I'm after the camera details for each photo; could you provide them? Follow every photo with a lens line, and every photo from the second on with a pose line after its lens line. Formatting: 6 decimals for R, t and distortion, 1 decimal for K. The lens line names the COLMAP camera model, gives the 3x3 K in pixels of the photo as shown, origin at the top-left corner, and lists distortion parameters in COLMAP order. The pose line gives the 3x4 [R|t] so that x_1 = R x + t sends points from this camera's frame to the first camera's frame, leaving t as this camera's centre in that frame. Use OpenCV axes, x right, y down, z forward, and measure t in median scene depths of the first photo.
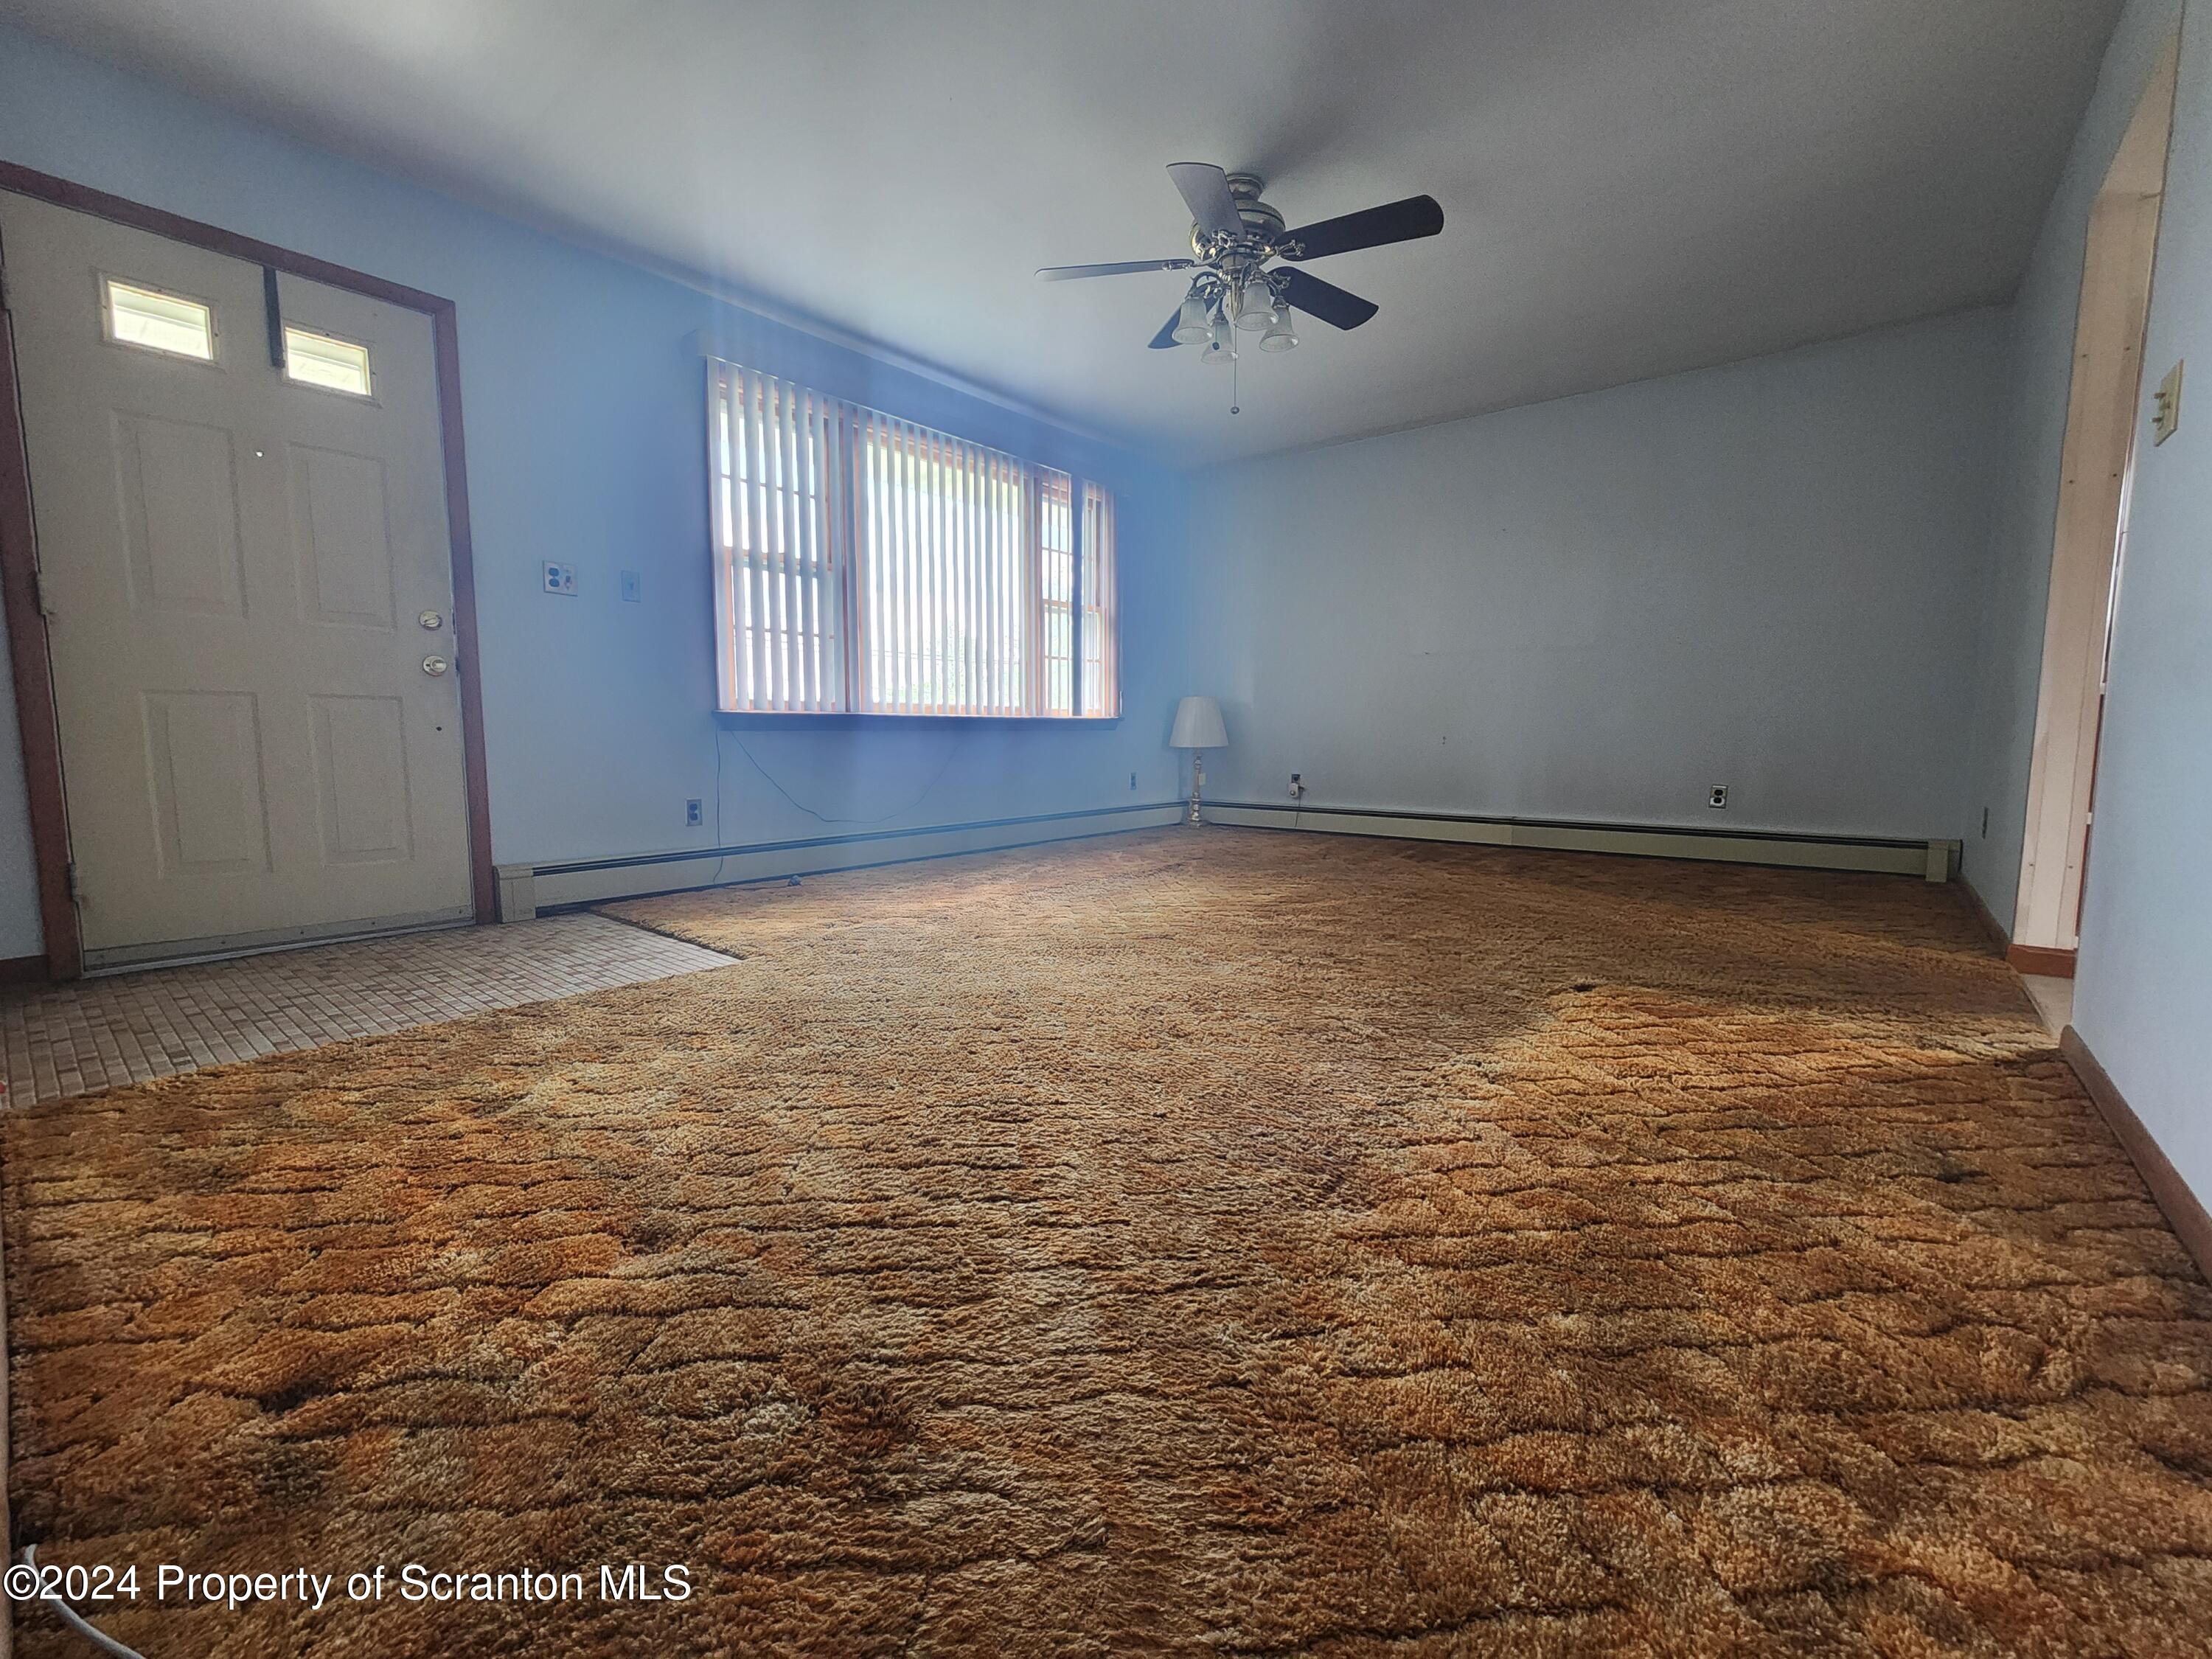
lens RADIAL K [[914.7, 0, 1123.5], [0, 914.7, 845.3], [0, 0, 1]] dist [0.002207, 0.000503]
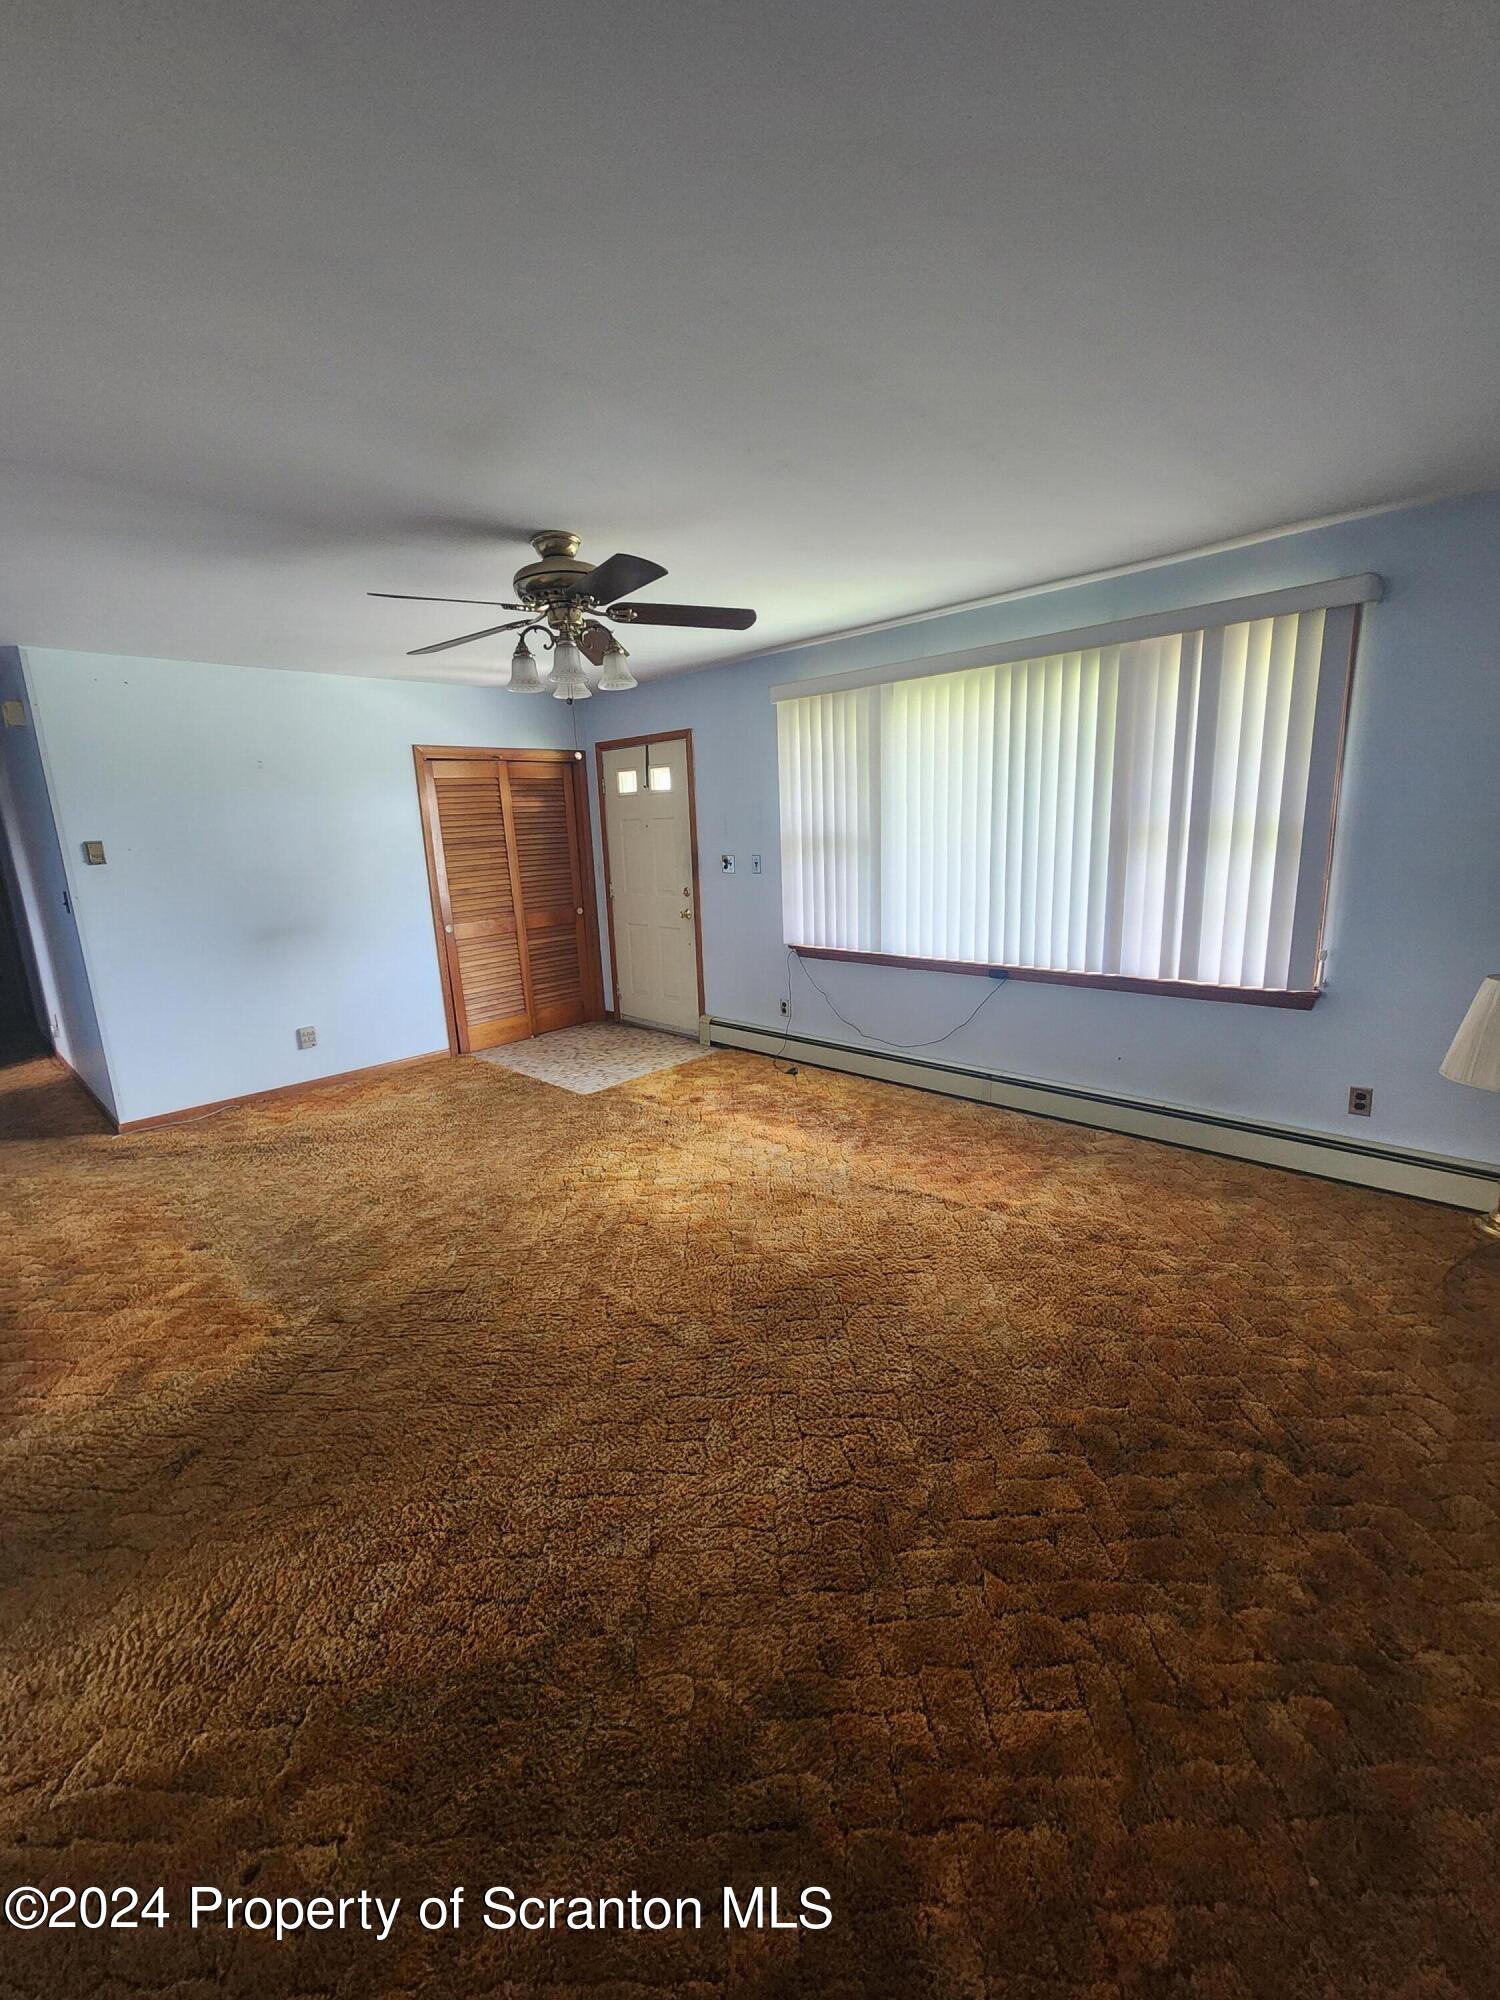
lens RADIAL K [[827.0, 0, 745.2], [0, 827.0, 1007.7], [0, 0, 1]] dist [0.002207, 0.000503]
pose [[-0.105562, 0.221034, -0.969536, 0.806997], [-0.084490, 0.969465, 0.230217, -0.324420], [0.990817, 0.106219, -0.083664, 0.994004]]
